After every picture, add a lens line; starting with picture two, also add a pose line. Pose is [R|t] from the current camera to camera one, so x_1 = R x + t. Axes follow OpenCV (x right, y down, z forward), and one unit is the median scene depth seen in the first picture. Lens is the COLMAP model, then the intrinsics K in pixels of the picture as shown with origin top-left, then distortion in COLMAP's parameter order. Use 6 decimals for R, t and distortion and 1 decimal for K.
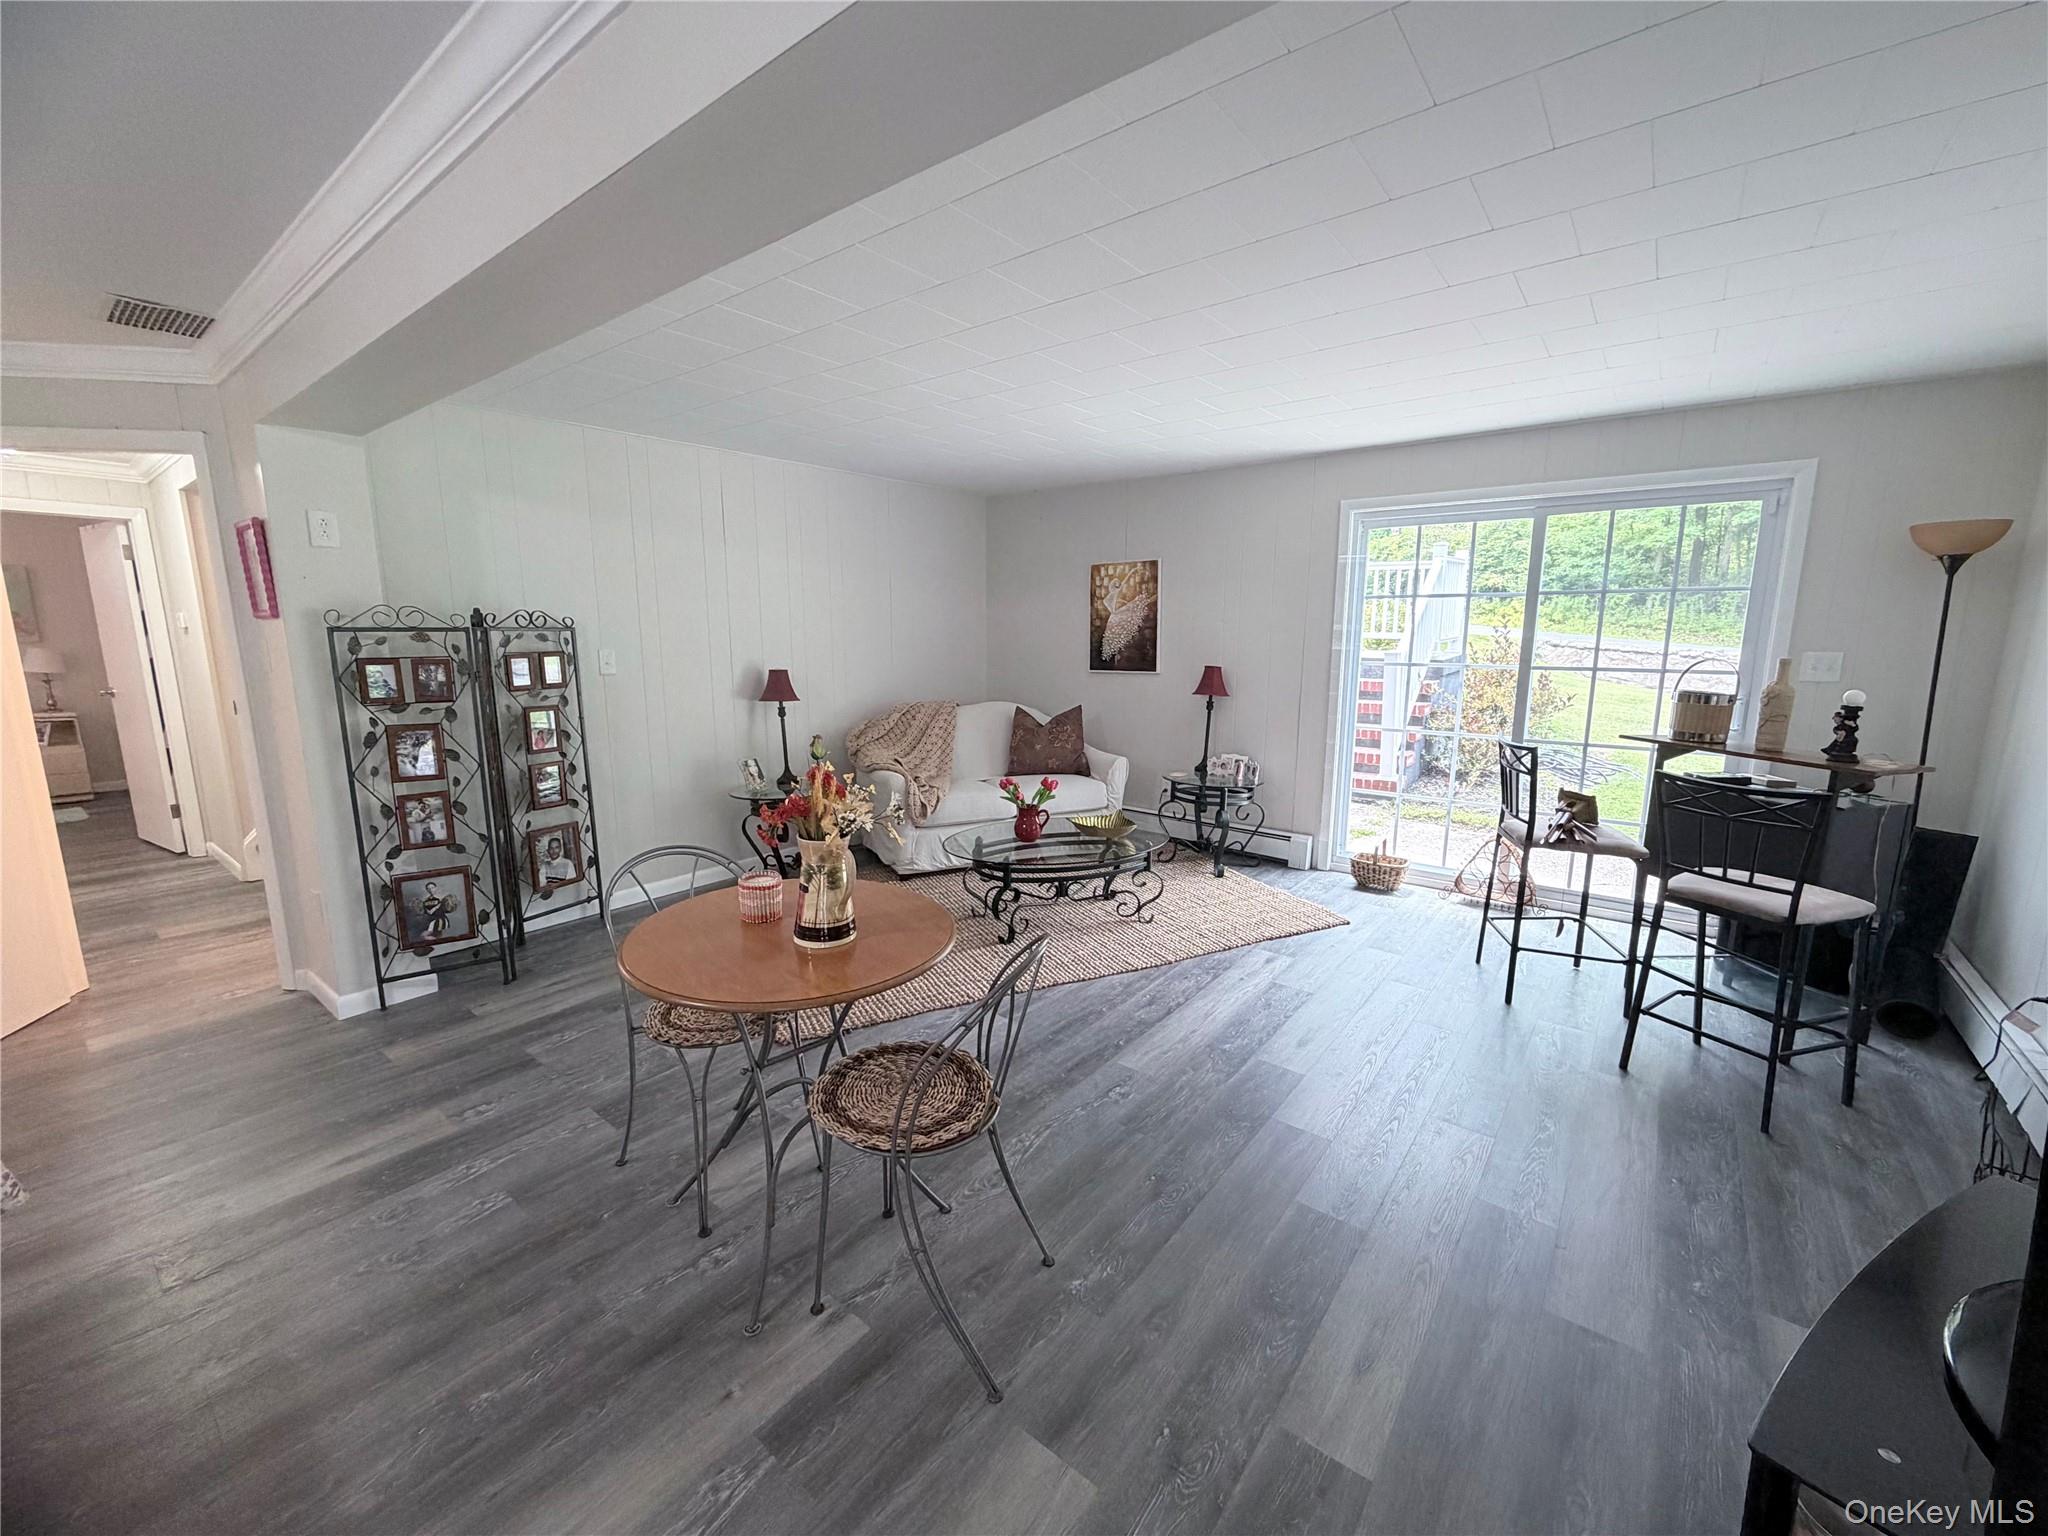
lens RADIAL K [[823.2, 0, 1018.8], [0, 823.2, 766.2], [0, 0, 1]] dist [-0.000256, 0.000198]
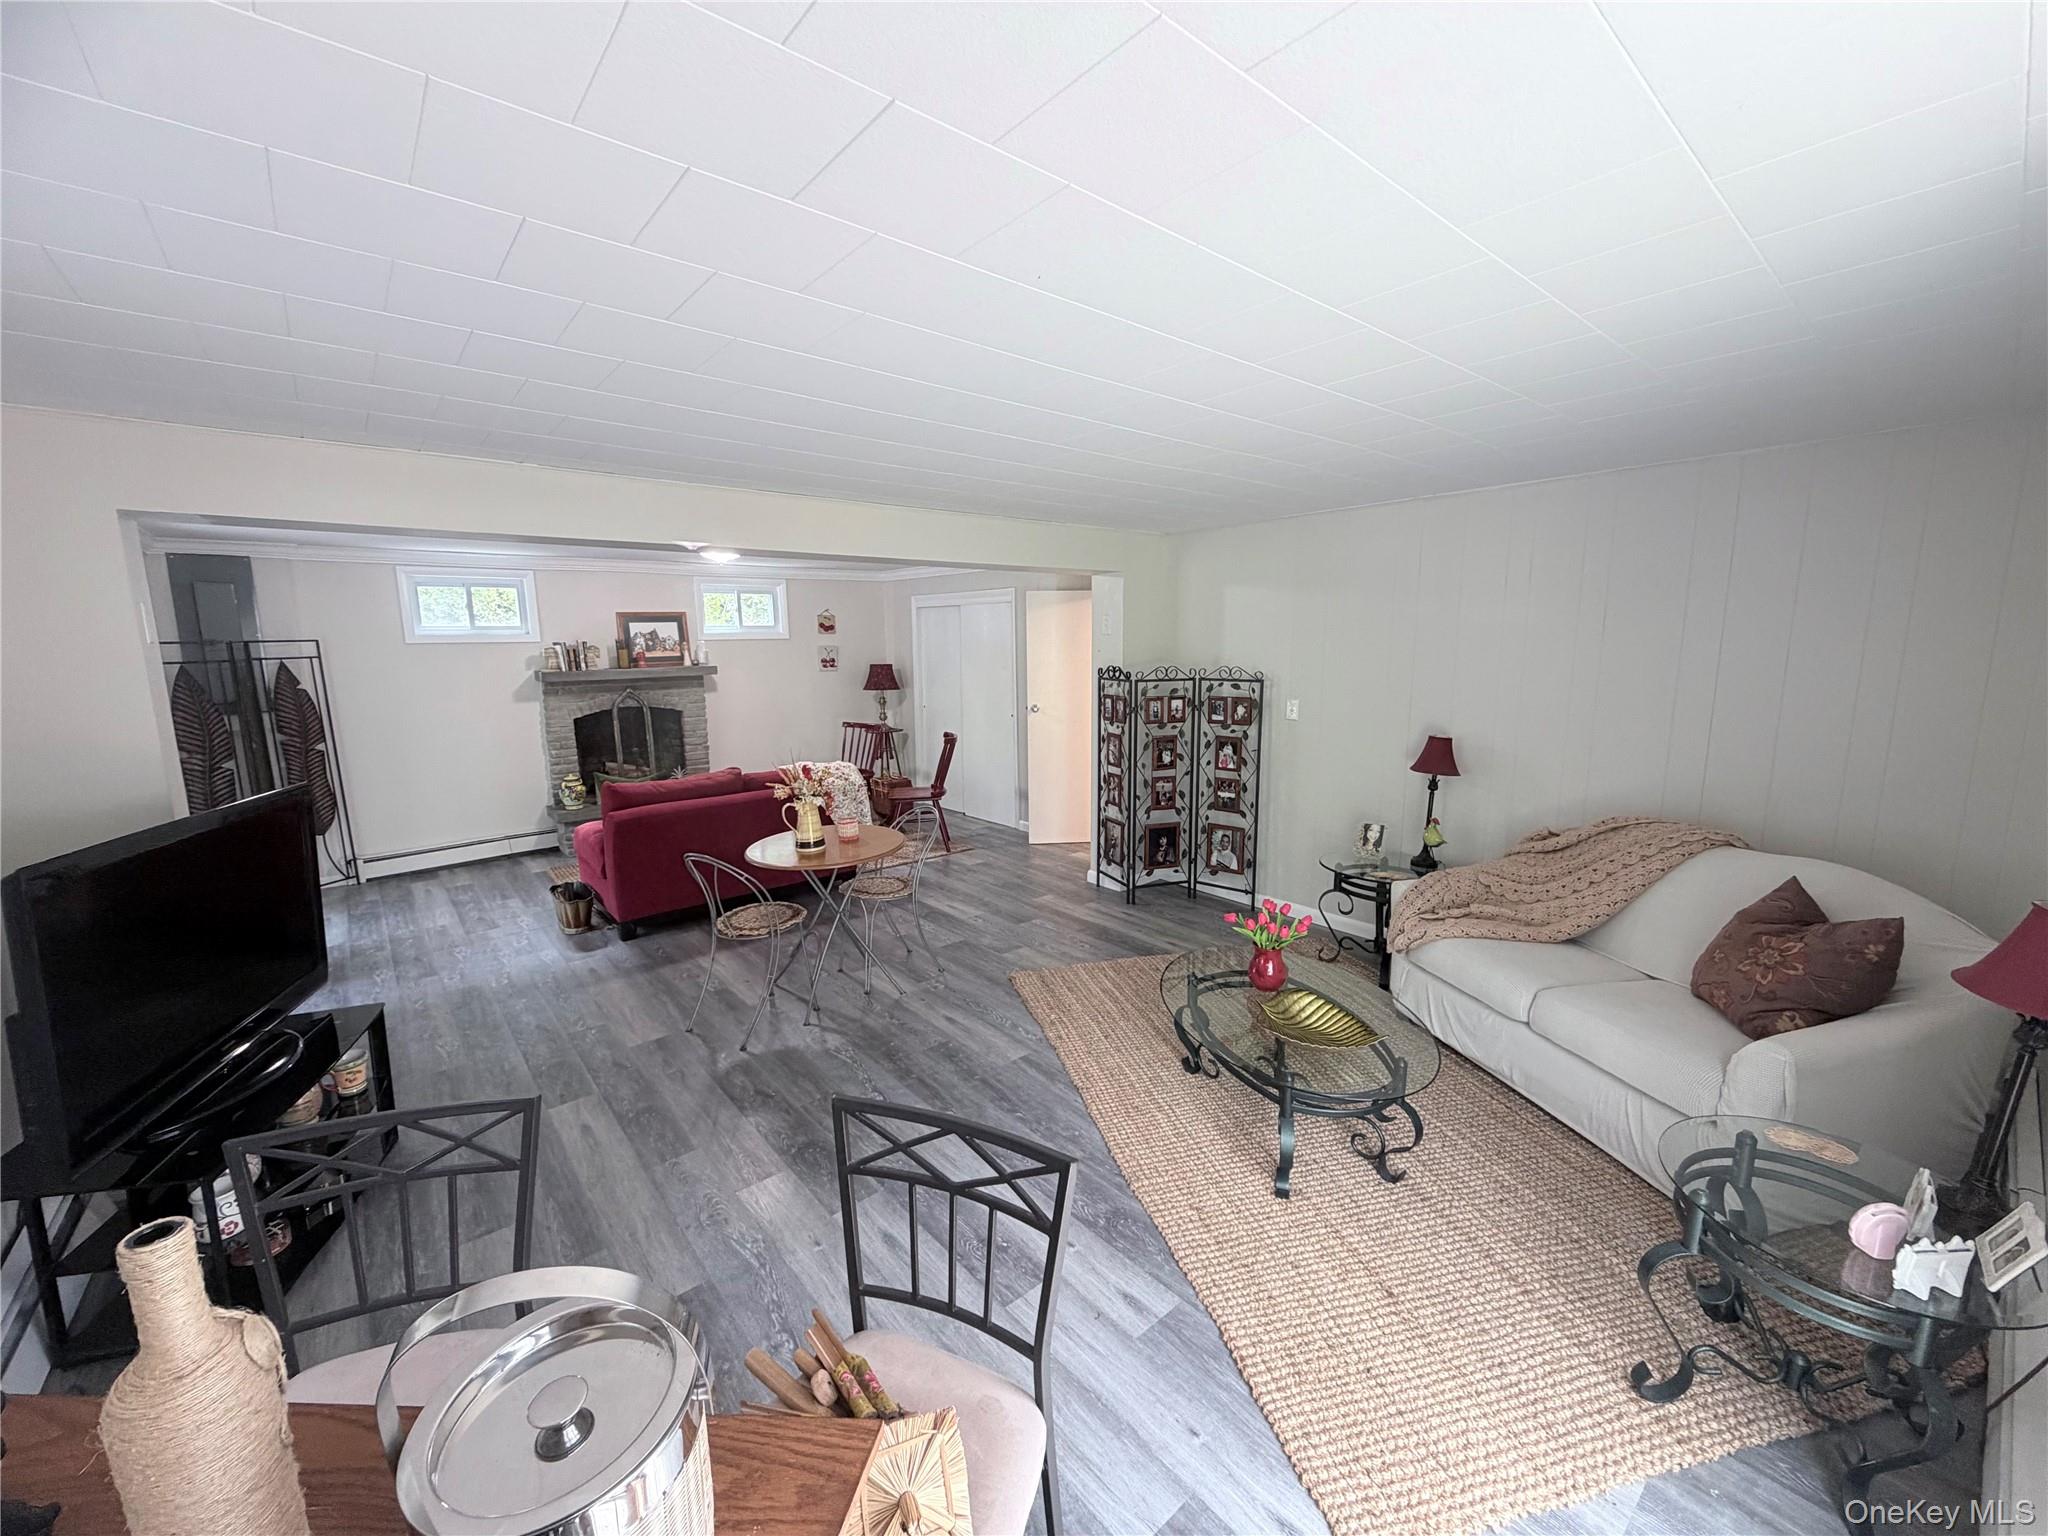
lens RADIAL K [[823.2, 0, 1022.3], [0, 823.2, 771.0], [0, 0, 1]] dist [-0.000256, 0.000198]
pose [[-0.203692, 0.160860, -0.965730, 0.806216], [-0.155822, 0.968509, 0.194189, -0.228759], [0.966555, 0.190037, -0.172212, 0.918954]]
